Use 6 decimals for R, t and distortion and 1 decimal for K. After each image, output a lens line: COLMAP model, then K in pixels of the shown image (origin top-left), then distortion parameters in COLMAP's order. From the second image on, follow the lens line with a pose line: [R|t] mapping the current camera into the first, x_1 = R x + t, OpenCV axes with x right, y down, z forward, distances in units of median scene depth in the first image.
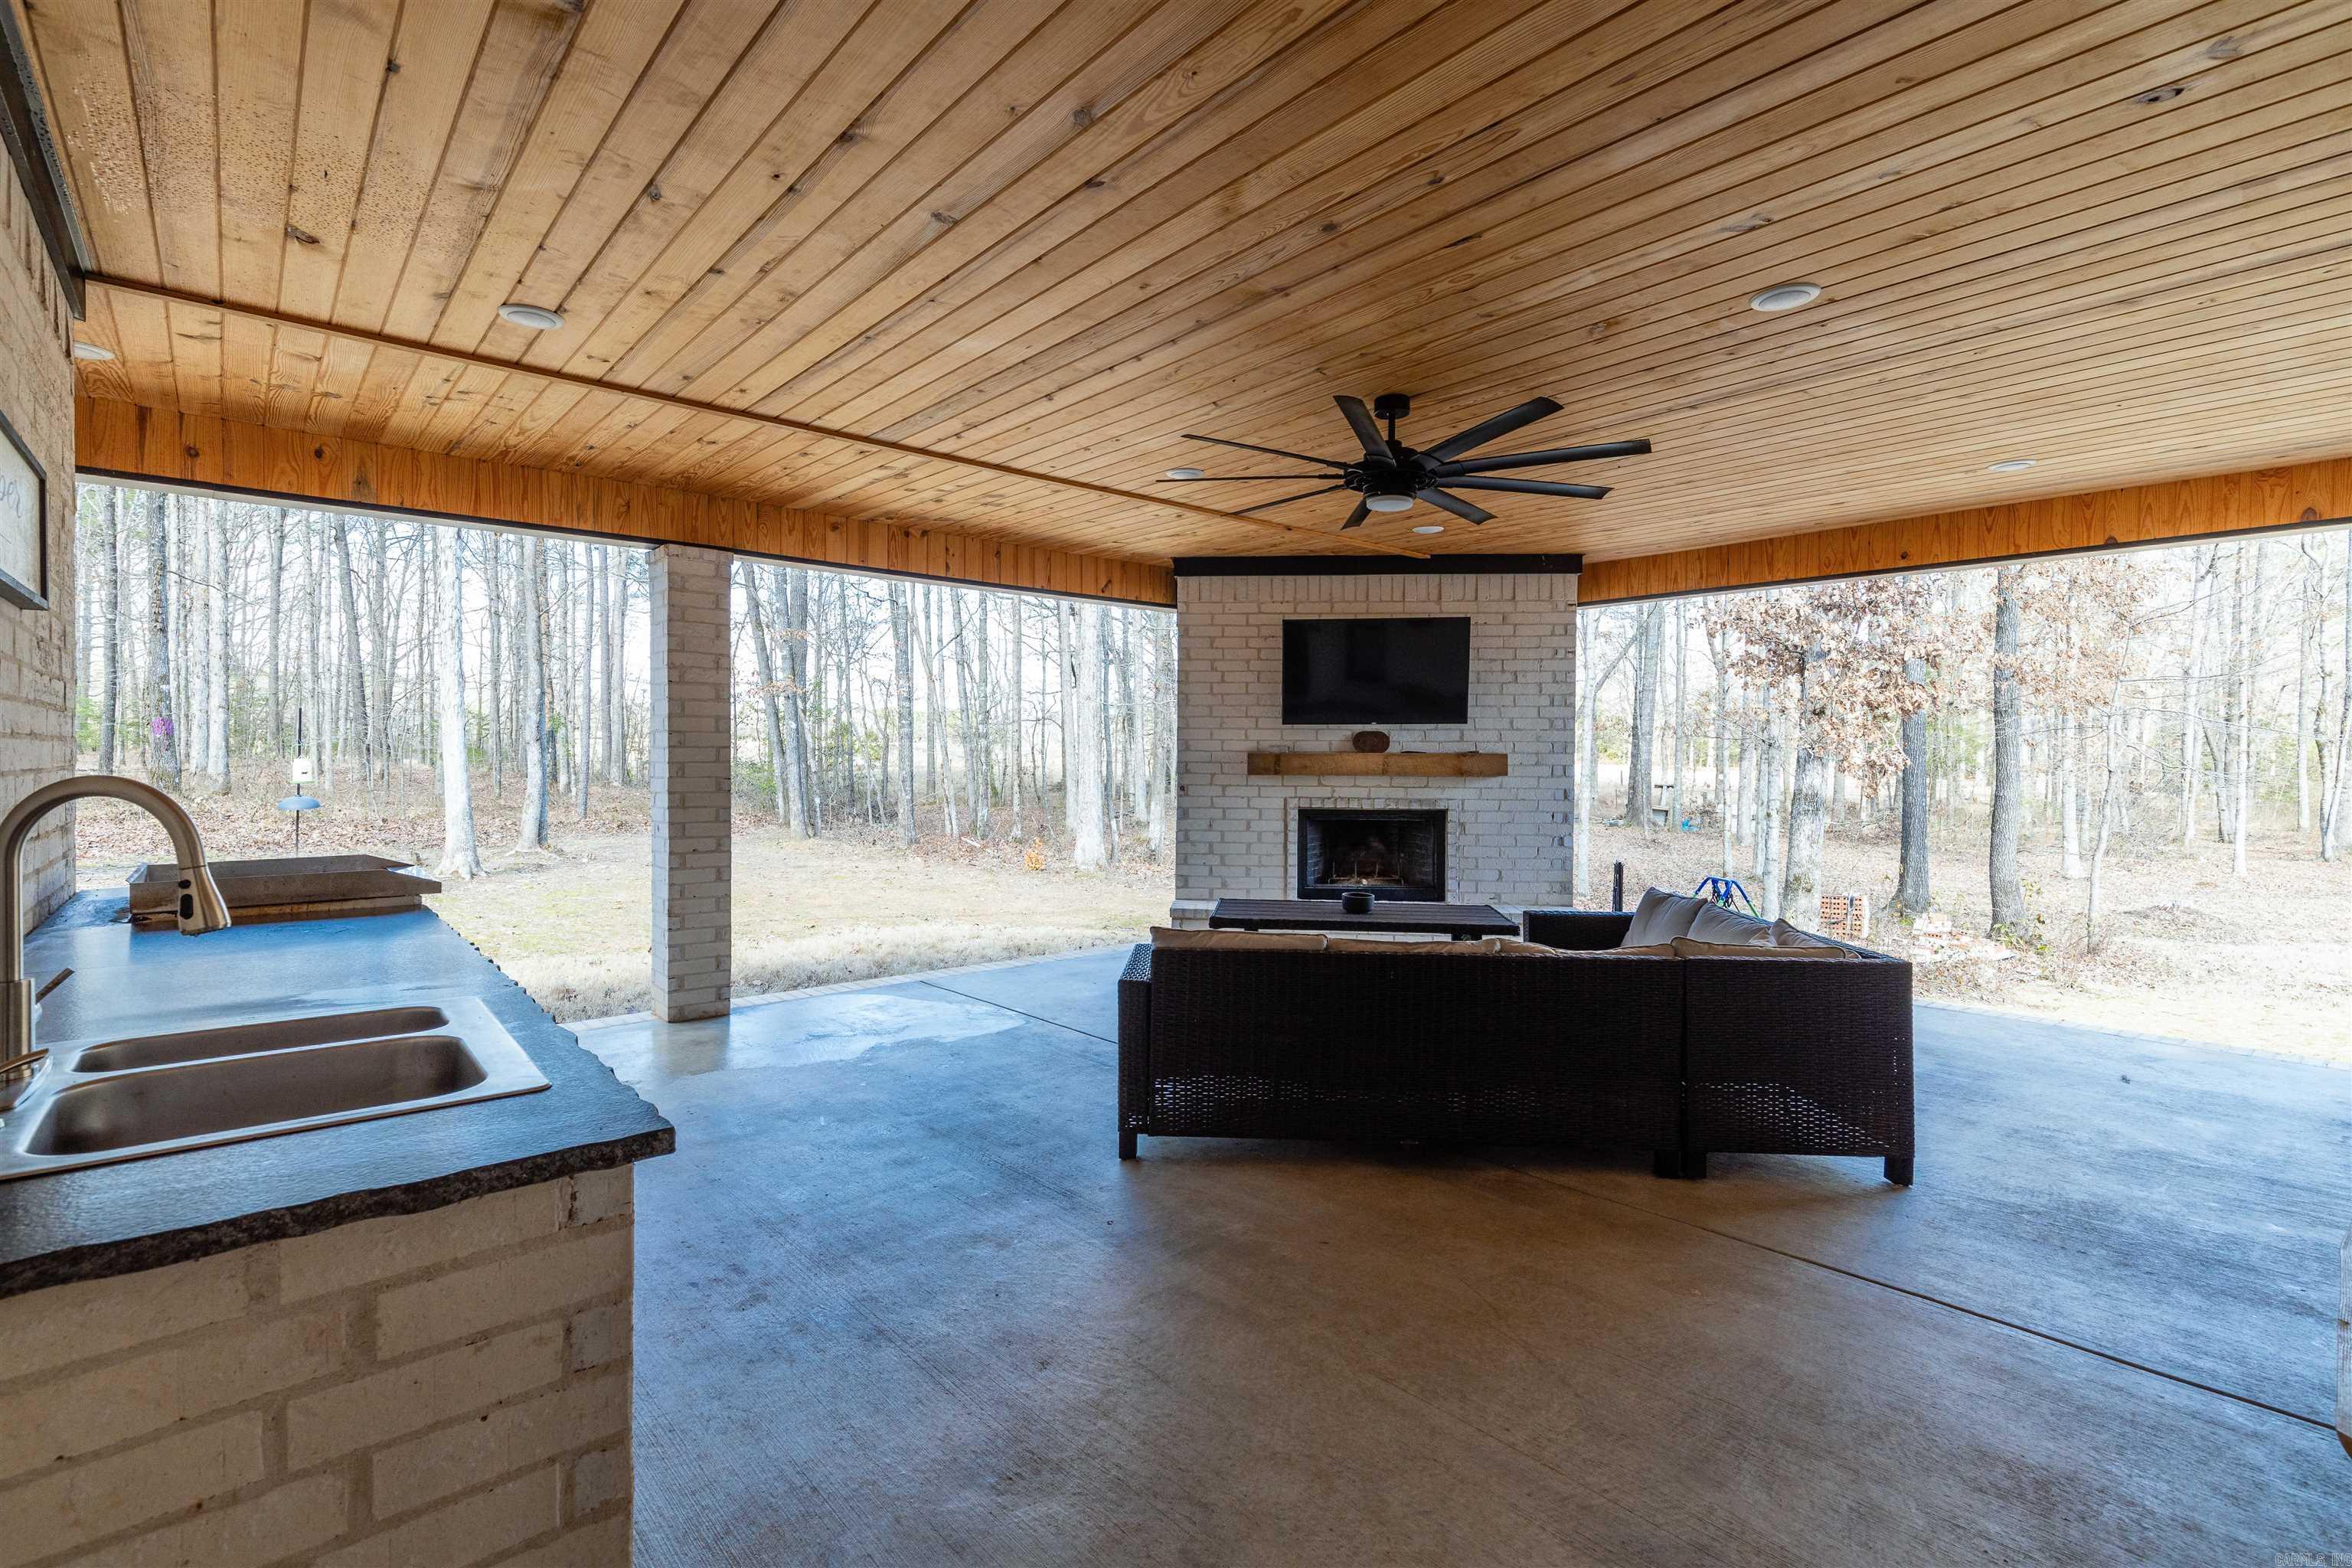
lens RADIAL K [[1074.5, 0, 1192.0], [0, 1074.5, 772.4], [0, 0, 1]] dist [-0.000955, -0.000348]
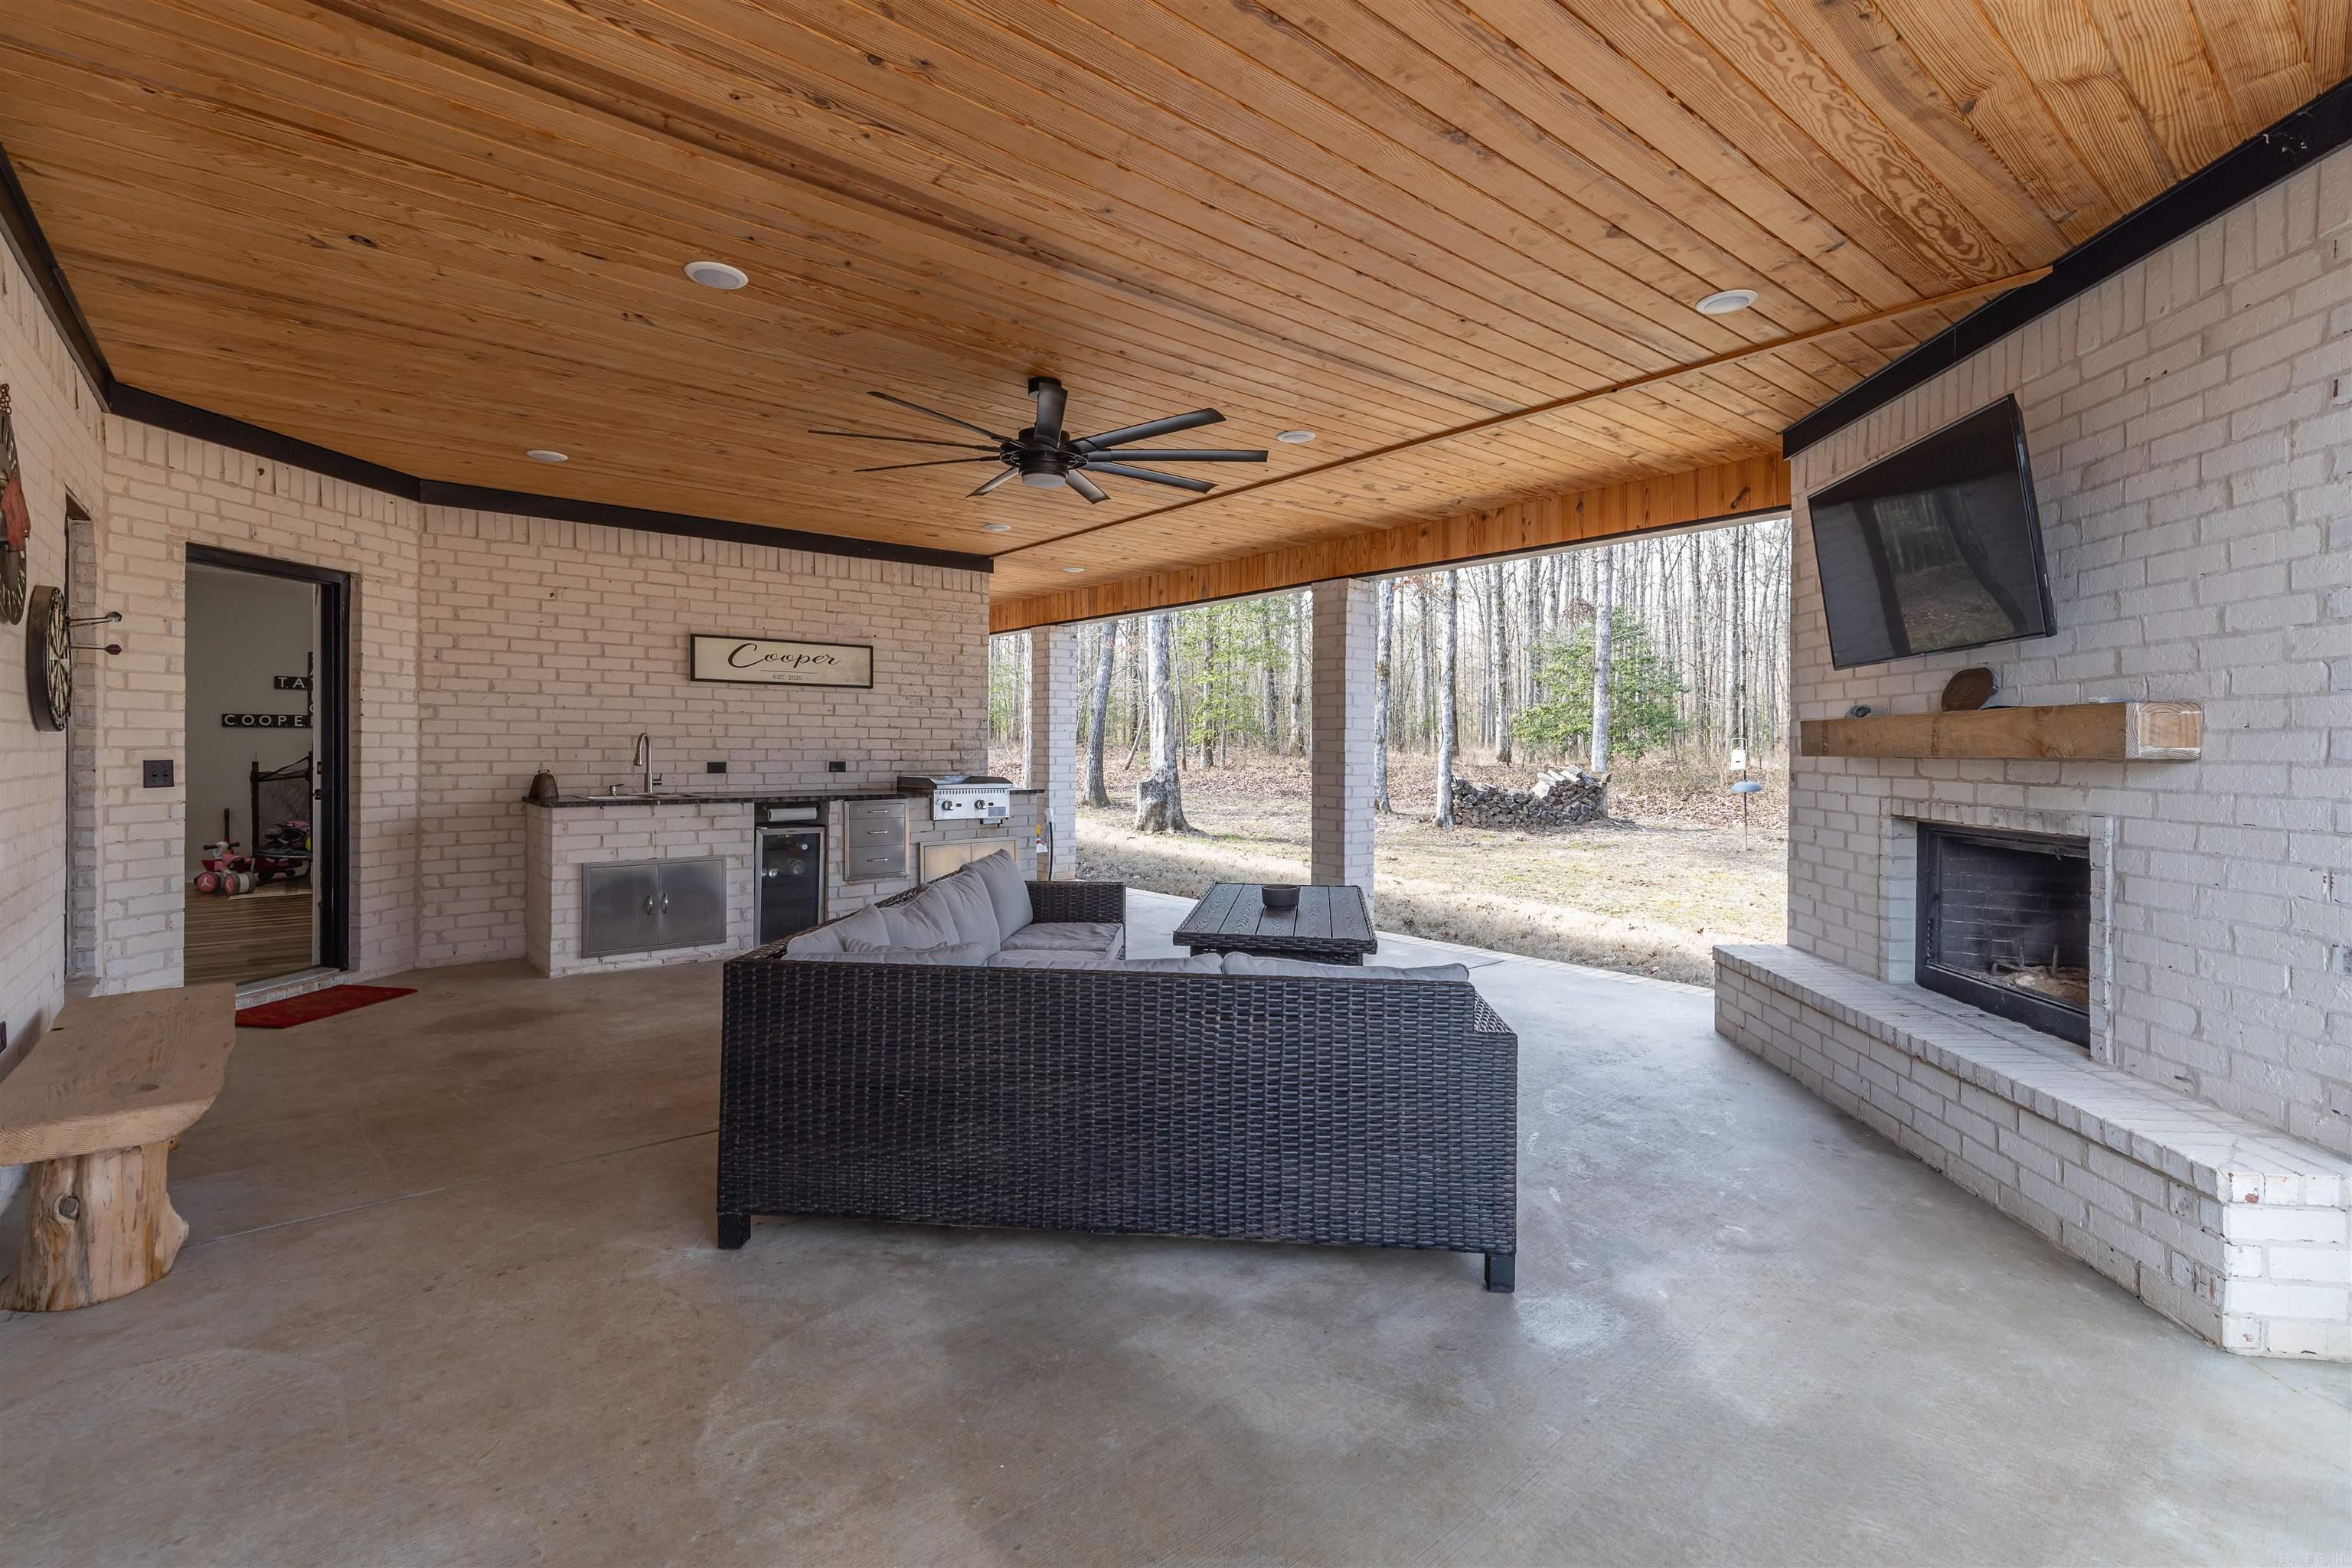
lens RADIAL K [[1078.1, 0, 1163.8], [0, 1078.1, 762.6], [0, 0, 1]] dist [0.002820, 0.000158]
pose [[0.015194, 0.003102, -0.999880, 0.677889], [0.002820, 0.999991, 0.003145, 0.001705], [0.999881, -0.002867, 0.015185, 0.636072]]
